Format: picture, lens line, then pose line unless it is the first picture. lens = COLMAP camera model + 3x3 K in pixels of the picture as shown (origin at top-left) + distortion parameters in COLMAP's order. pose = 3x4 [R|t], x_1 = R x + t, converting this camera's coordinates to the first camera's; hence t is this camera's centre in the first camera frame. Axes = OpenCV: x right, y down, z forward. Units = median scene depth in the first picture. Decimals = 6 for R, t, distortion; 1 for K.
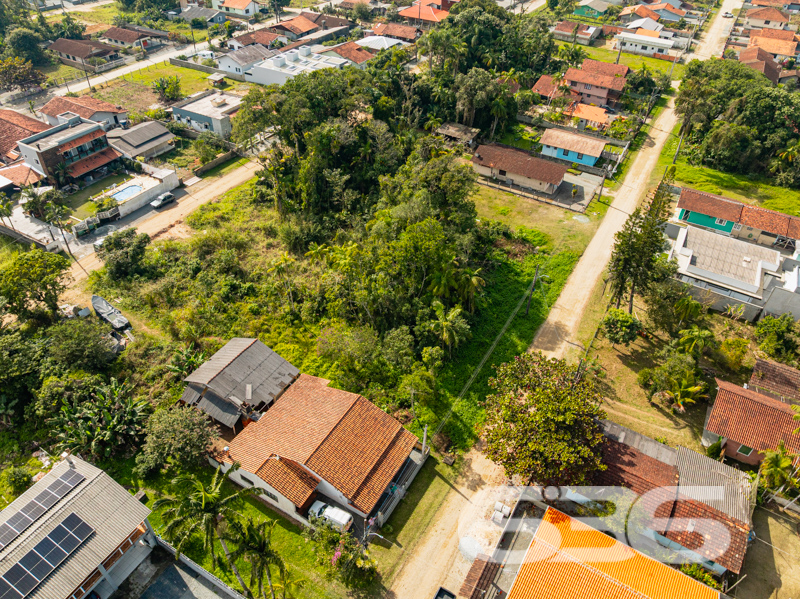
lens RADIAL K [[558.3, 0, 400.0], [0, 558.3, 299.5], [0, 0, 1]] dist [-0.036591, -0.003434]
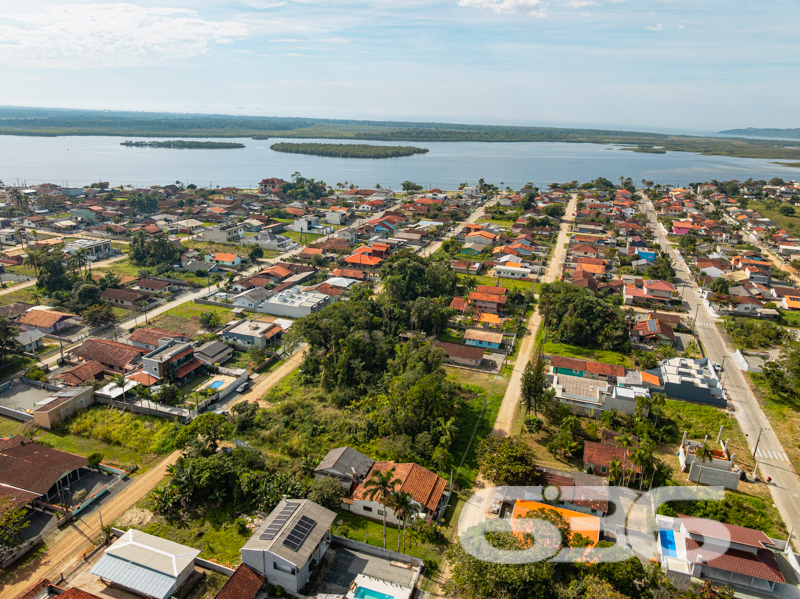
lens RADIAL K [[558.3, 0, 400.0], [0, 558.3, 299.5], [0, 0, 1]] dist [-0.036591, -0.003434]
pose [[0.980314, -0.055634, 0.189444, -0.237305], [0.120686, 0.928215, -0.351925, 0.166686], [-0.156266, 0.367860, 0.916657, -0.510241]]
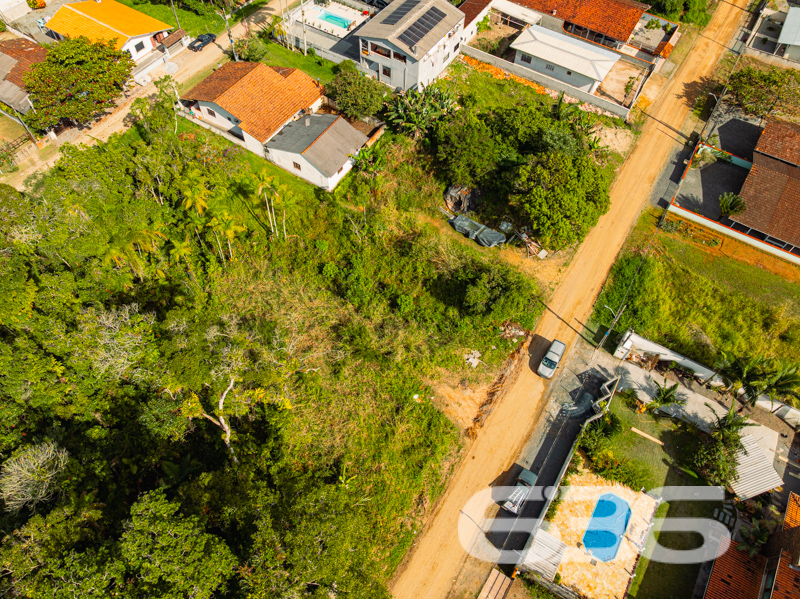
lens RADIAL K [[558.3, 0, 400.0], [0, 558.3, 299.5], [0, 0, 1]] dist [-0.036591, -0.003434]
pose [[-0.998868, -0.046319, 0.010832, -0.279496], [0.016067, -0.114182, 0.993330, -0.563011], [-0.044773, 0.992379, 0.114797, 0.648008]]
